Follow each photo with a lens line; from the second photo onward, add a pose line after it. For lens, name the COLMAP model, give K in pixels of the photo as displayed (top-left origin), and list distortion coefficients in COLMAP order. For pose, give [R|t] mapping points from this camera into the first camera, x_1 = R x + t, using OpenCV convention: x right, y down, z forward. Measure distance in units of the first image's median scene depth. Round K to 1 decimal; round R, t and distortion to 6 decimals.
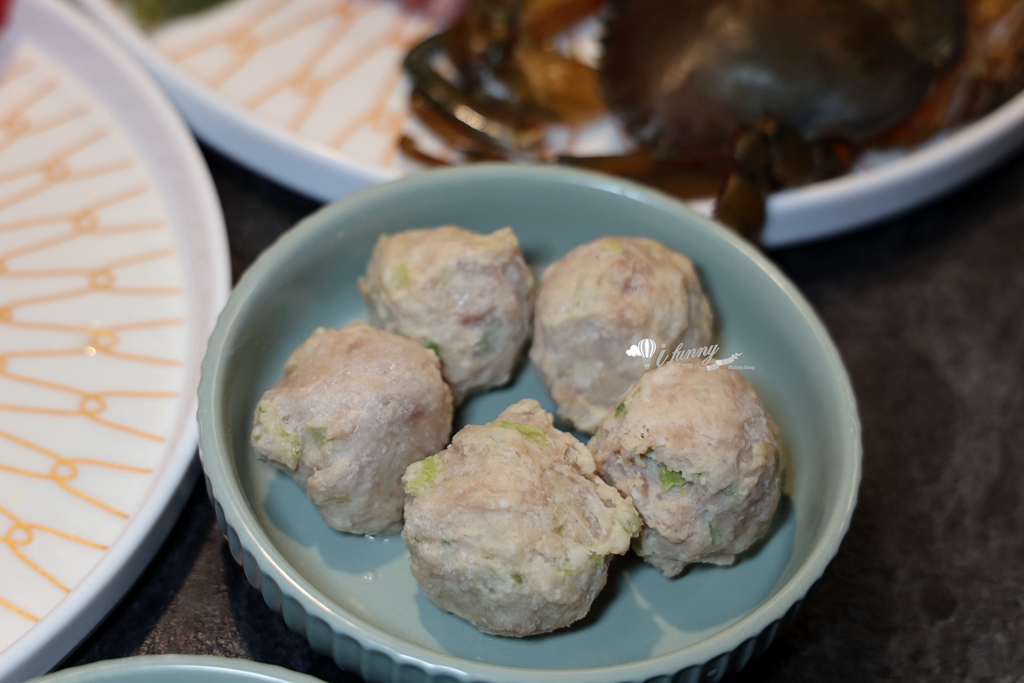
lens RADIAL K [[2541.4, 0, 512.0], [0, 2541.4, 341.5], [0, 0, 1]] dist [0.016855, 0.081354]
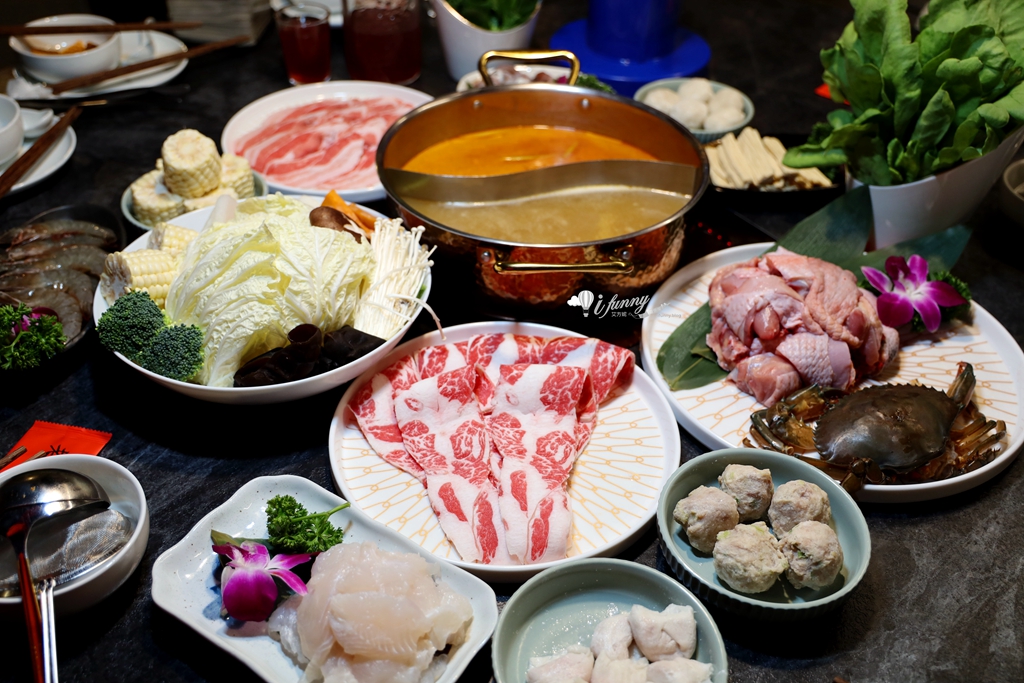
lens RADIAL K [[1502.1, 0, 512.0], [0, 1502.1, 341.5], [0, 0, 1]] dist [-0.015213, -0.032618]
pose [[0.943104, 0.181901, -0.278327, 0.188843], [-0.236351, 0.955524, -0.176387, 0.208869], [0.233863, 0.232134, 0.944151, -0.869263]]
